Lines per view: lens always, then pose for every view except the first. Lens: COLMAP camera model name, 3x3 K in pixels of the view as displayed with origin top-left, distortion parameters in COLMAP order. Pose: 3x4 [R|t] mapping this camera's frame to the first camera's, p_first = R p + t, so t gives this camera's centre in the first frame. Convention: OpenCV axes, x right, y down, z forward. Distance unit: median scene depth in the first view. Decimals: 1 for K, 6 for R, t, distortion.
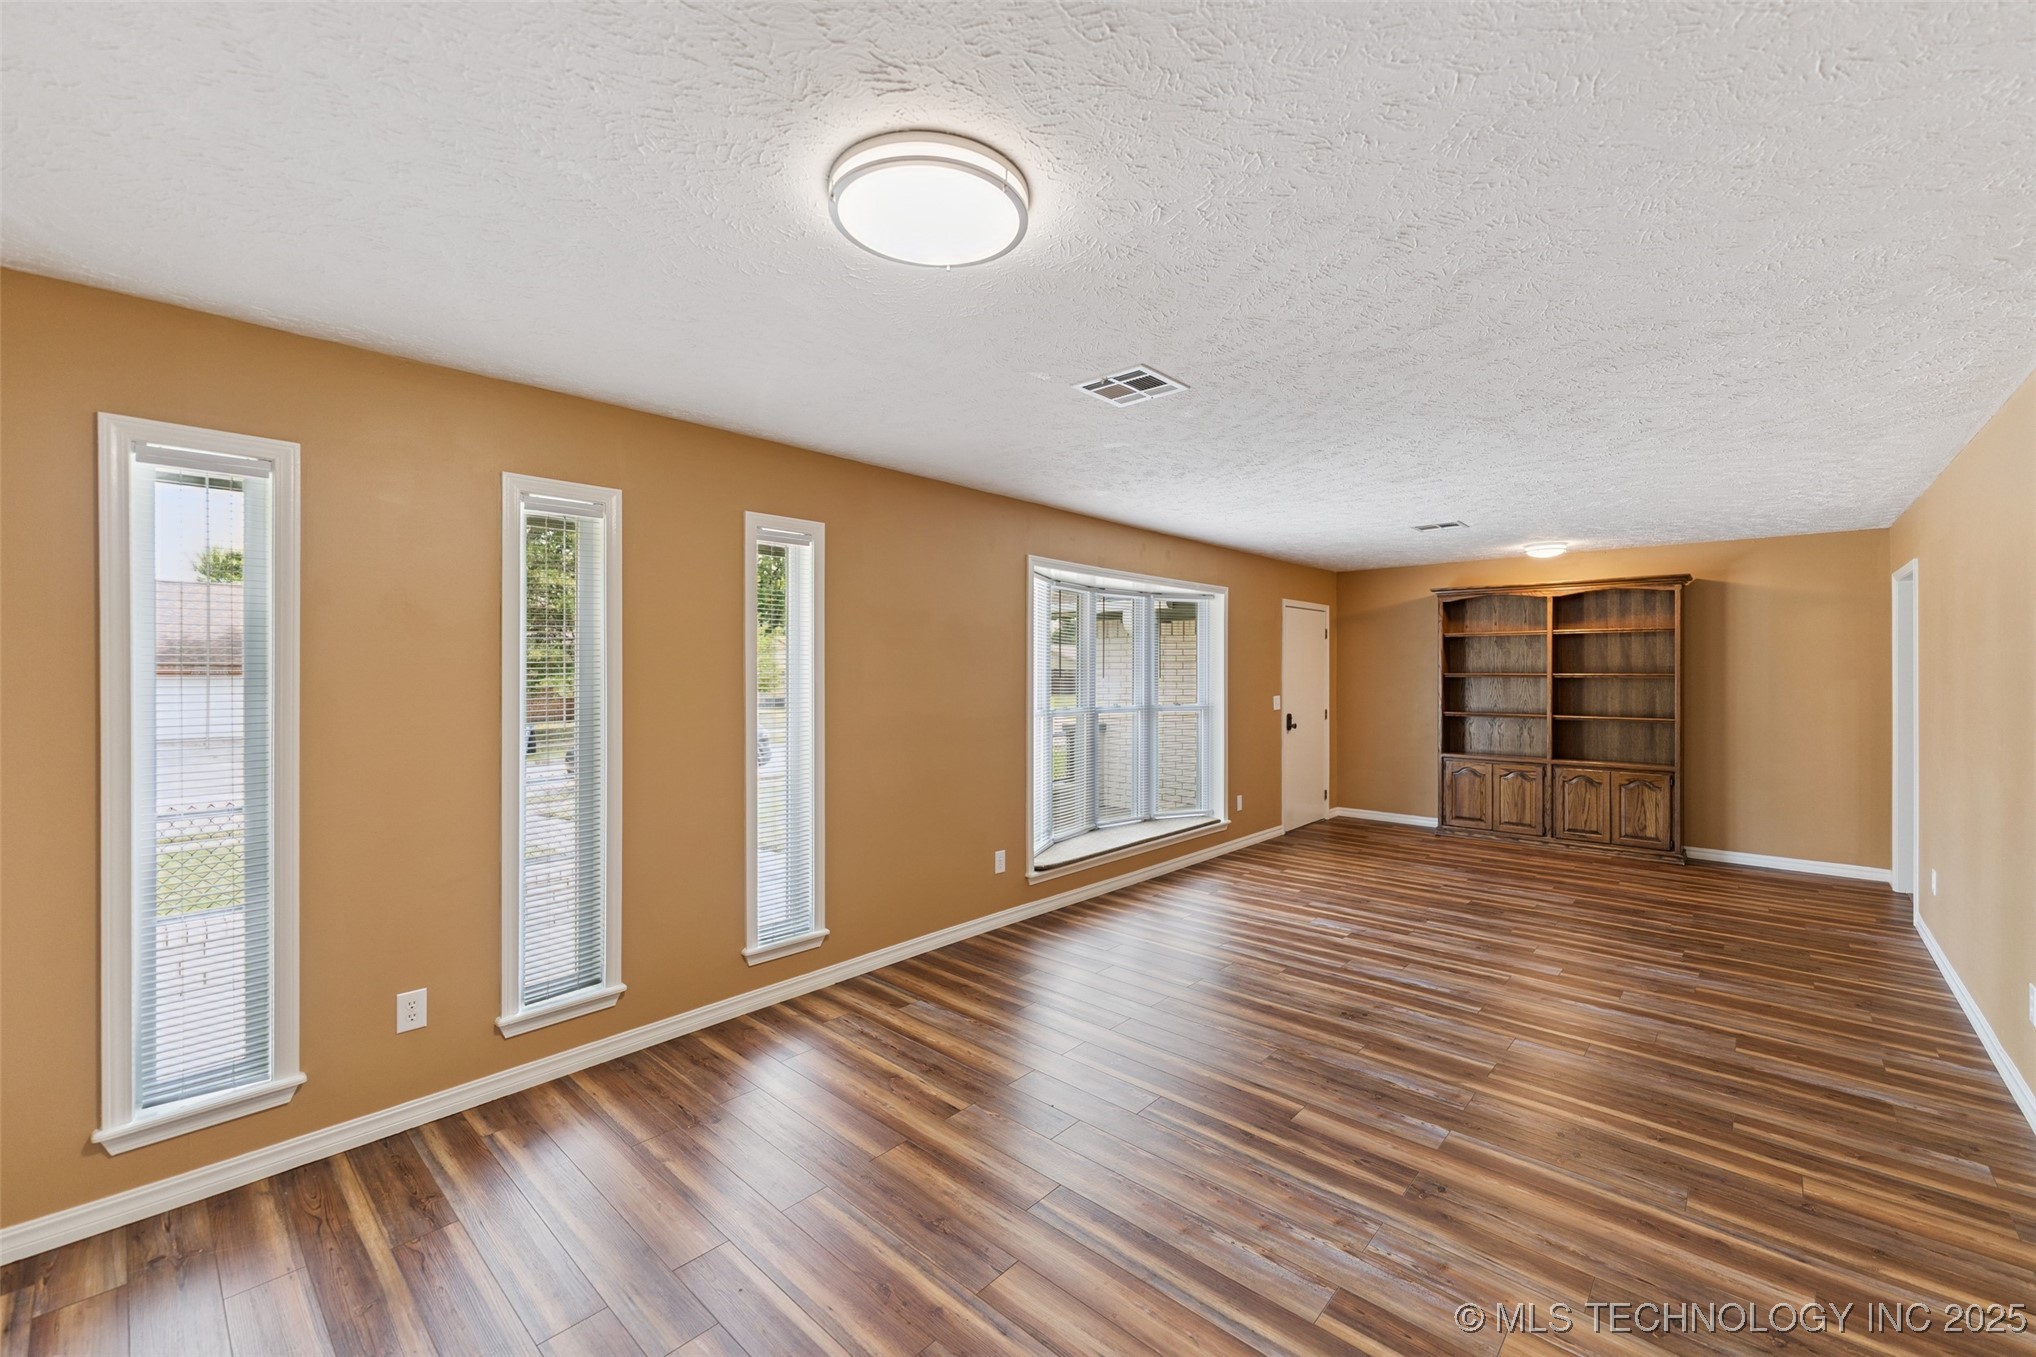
lens RADIAL K [[825.5, 0, 1008.9], [0, 825.5, 664.0], [0, 0, 1]] dist [0.000346, -0.000262]
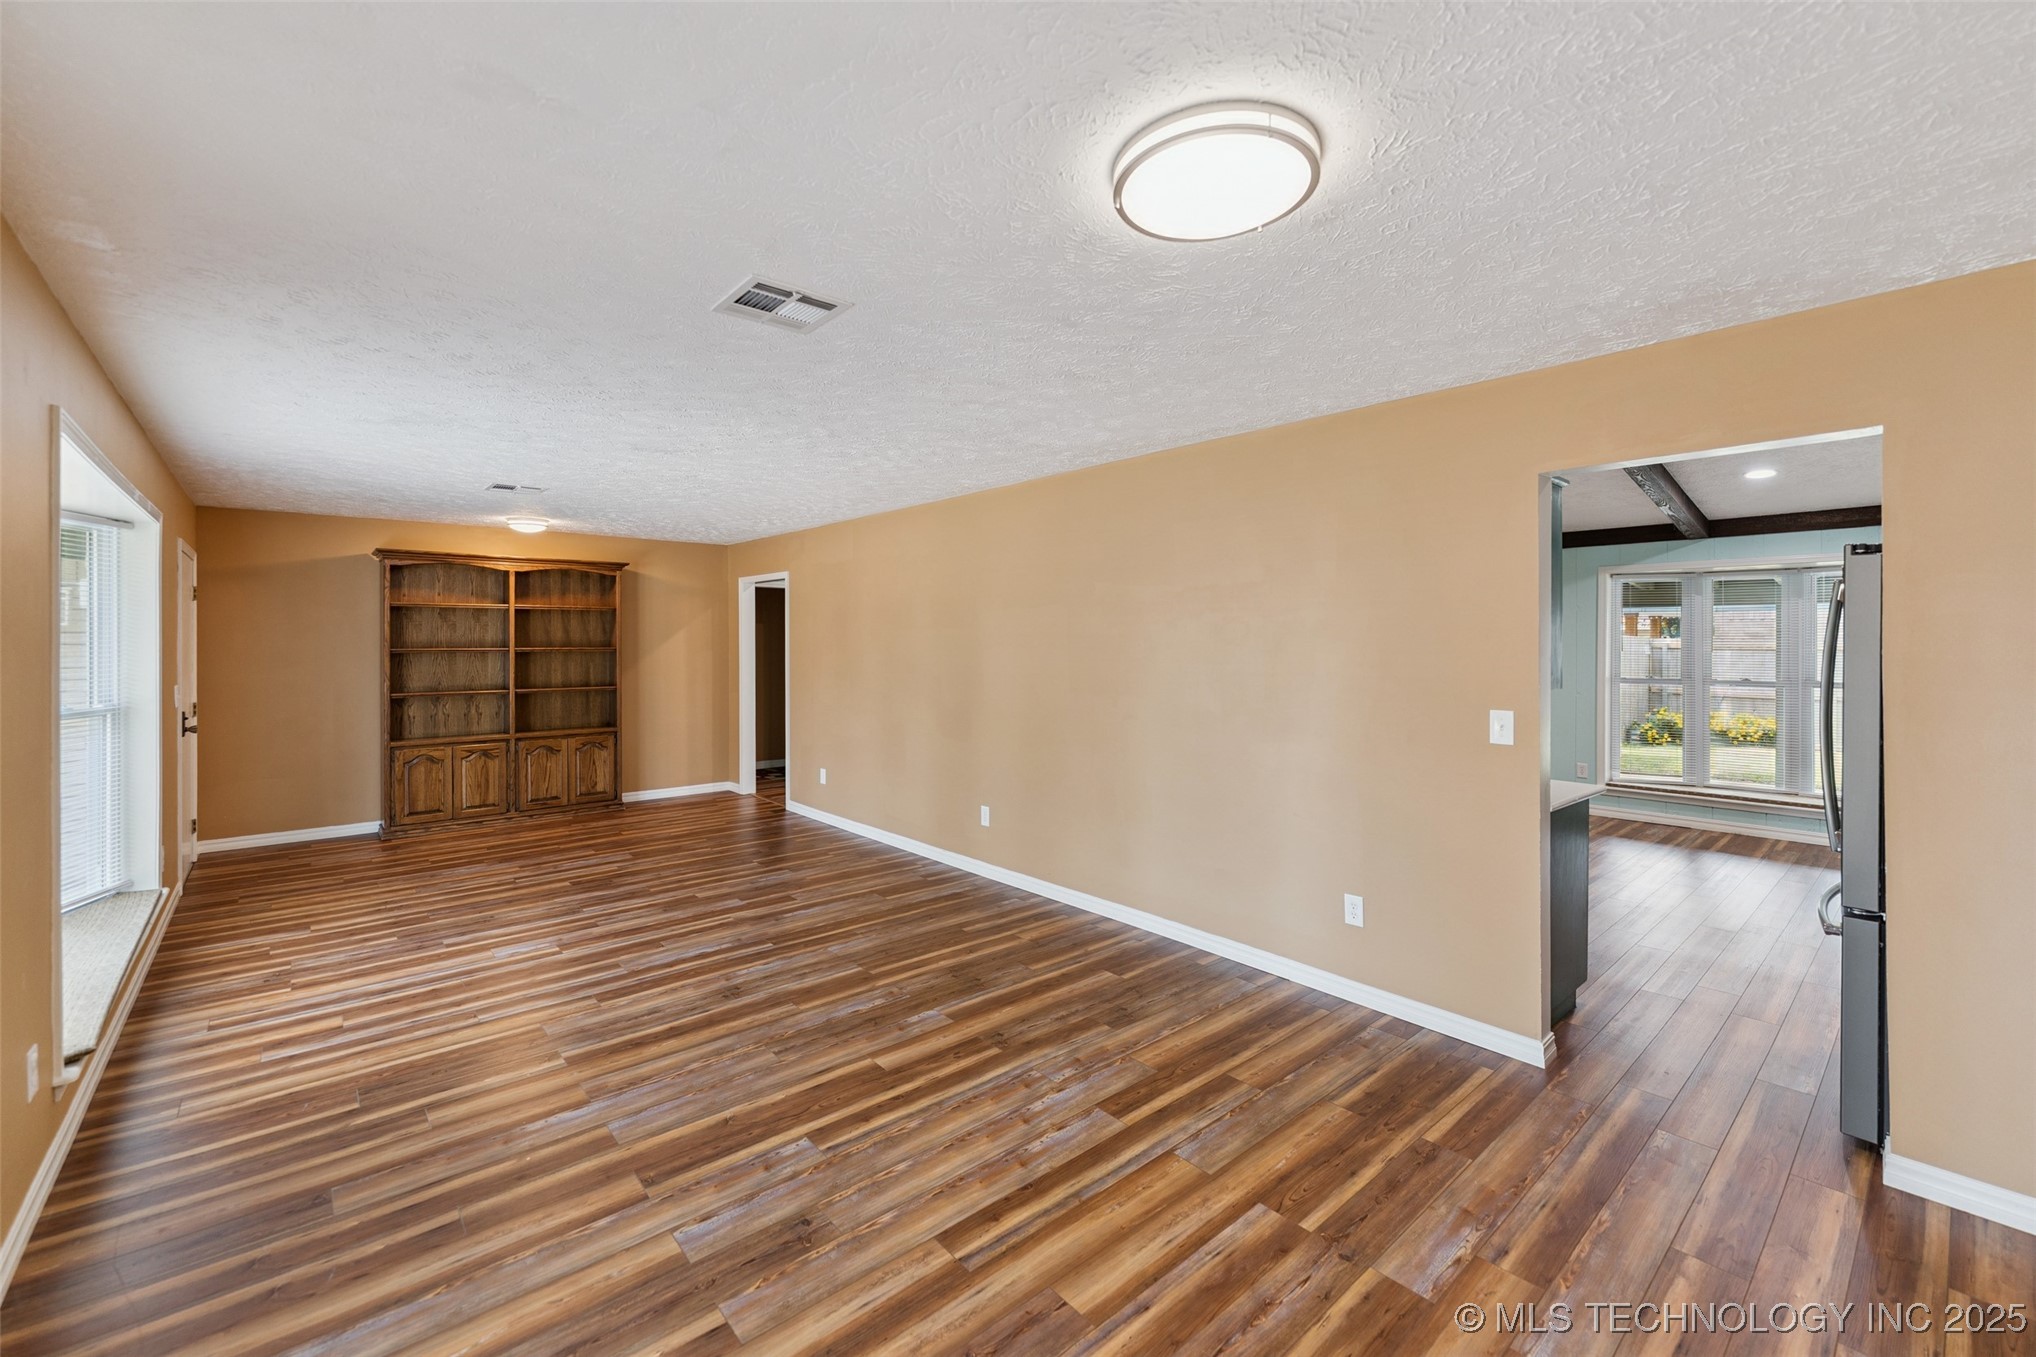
lens RADIAL K [[833.6, 0, 1016.8], [0, 833.6, 642.1], [0, 0, 1]] dist [-0.002272, -0.000475]
pose [[0.106186, -0.000432, 0.994346, -0.437966], [-0.005648, 0.999984, 0.001037, -0.000420], [-0.994330, -0.005726, 0.106182, 0.448151]]
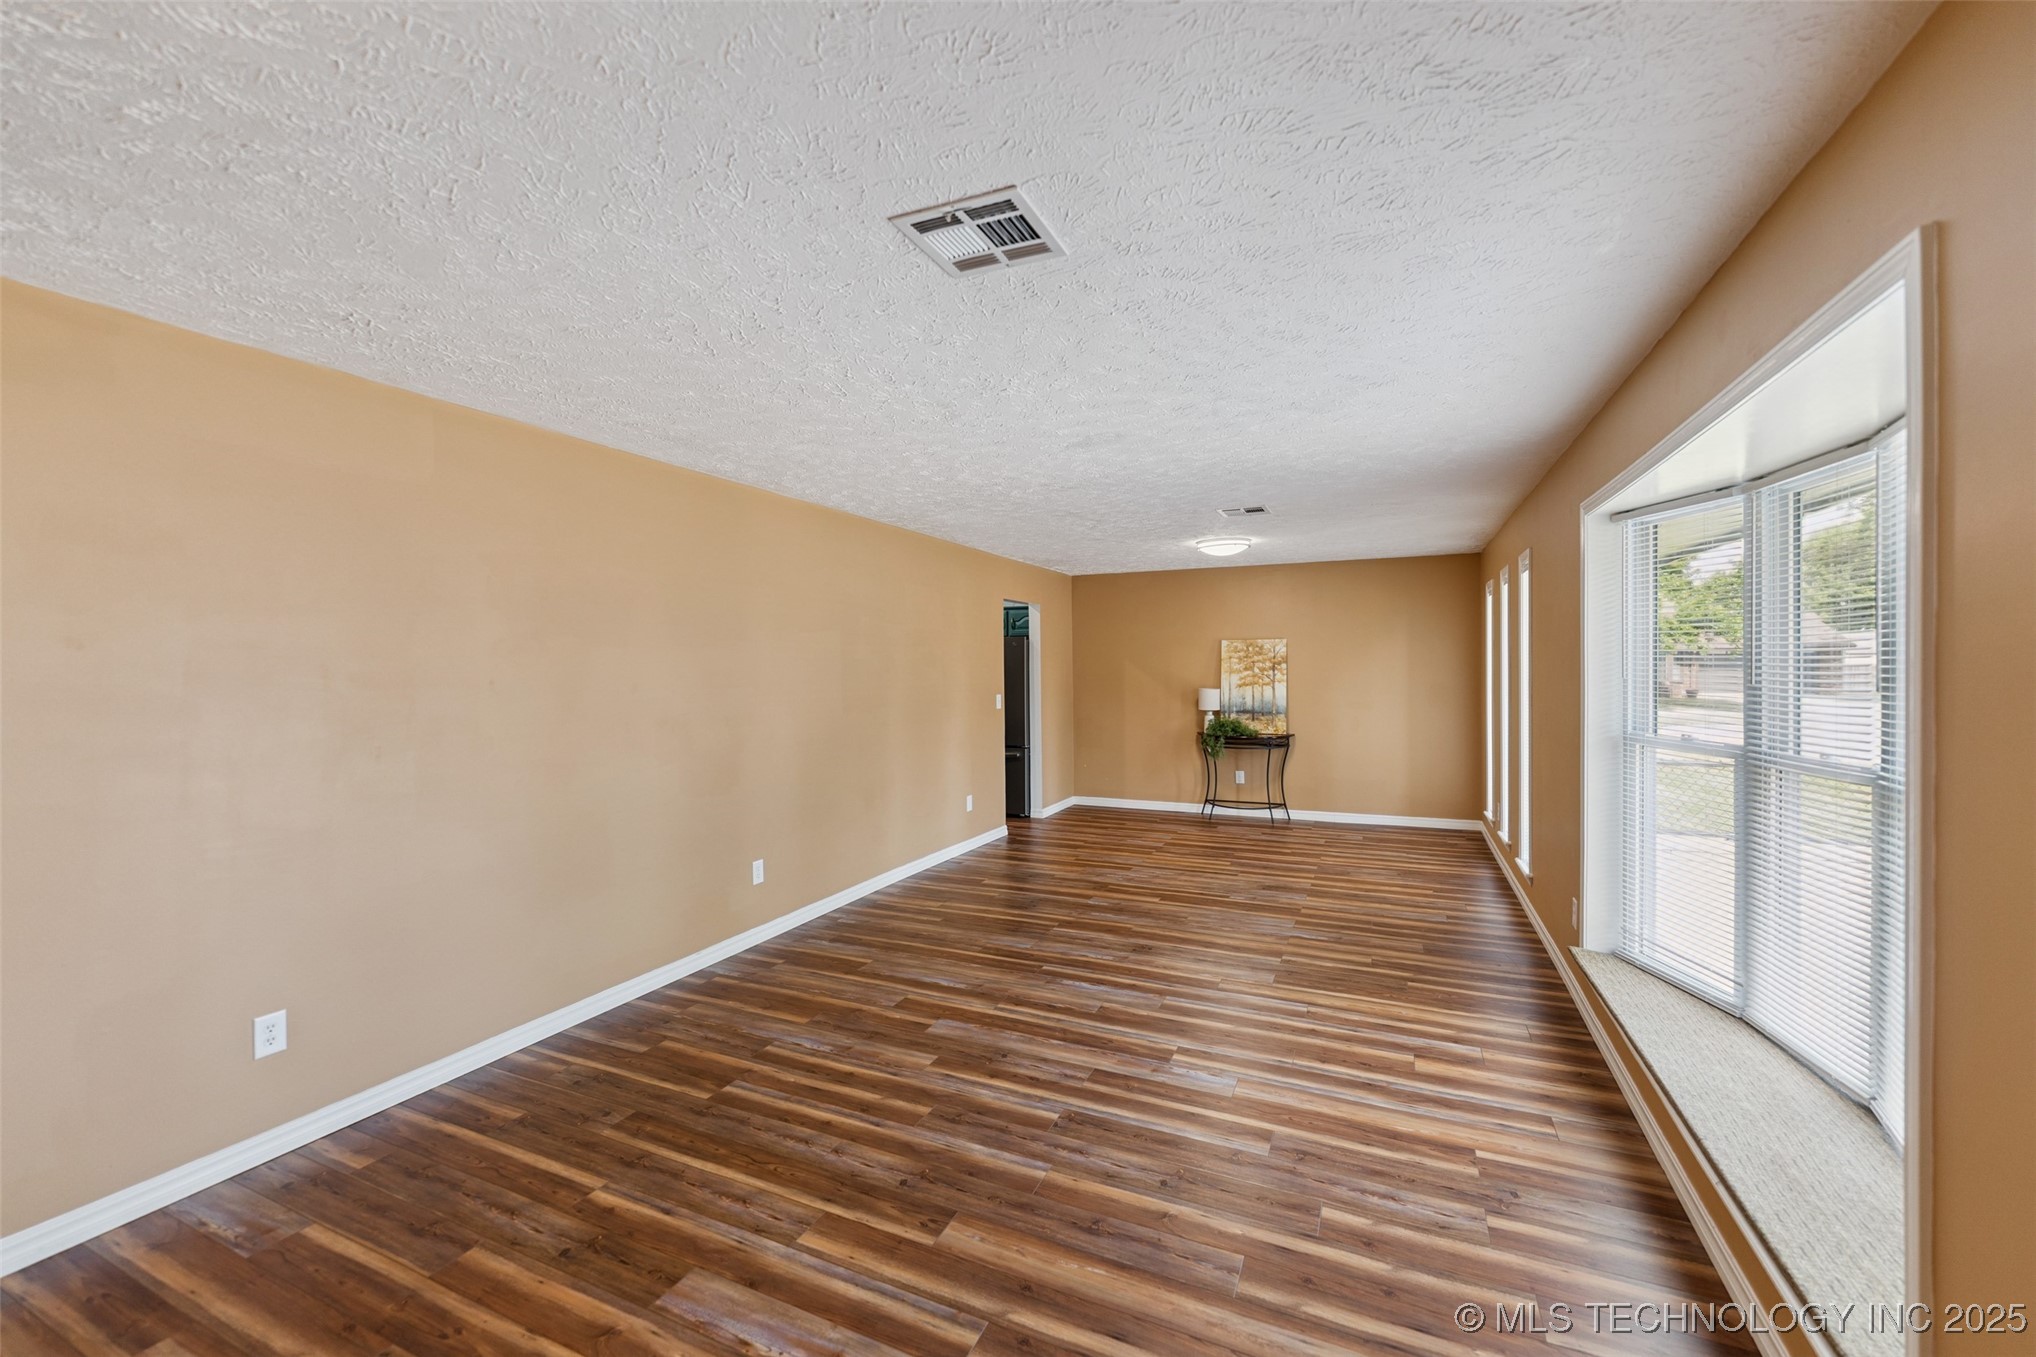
lens RADIAL K [[815.1, 0, 1018.2], [0, 815.1, 674.6], [0, 0, 1]] dist [0.001260, 0.000153]
pose [[-0.949943, 0.006733, -0.312349, 0.781458], [0.005493, 0.999973, 0.004850, 0.008651], [0.312374, 0.002892, -0.949955, 1.687031]]
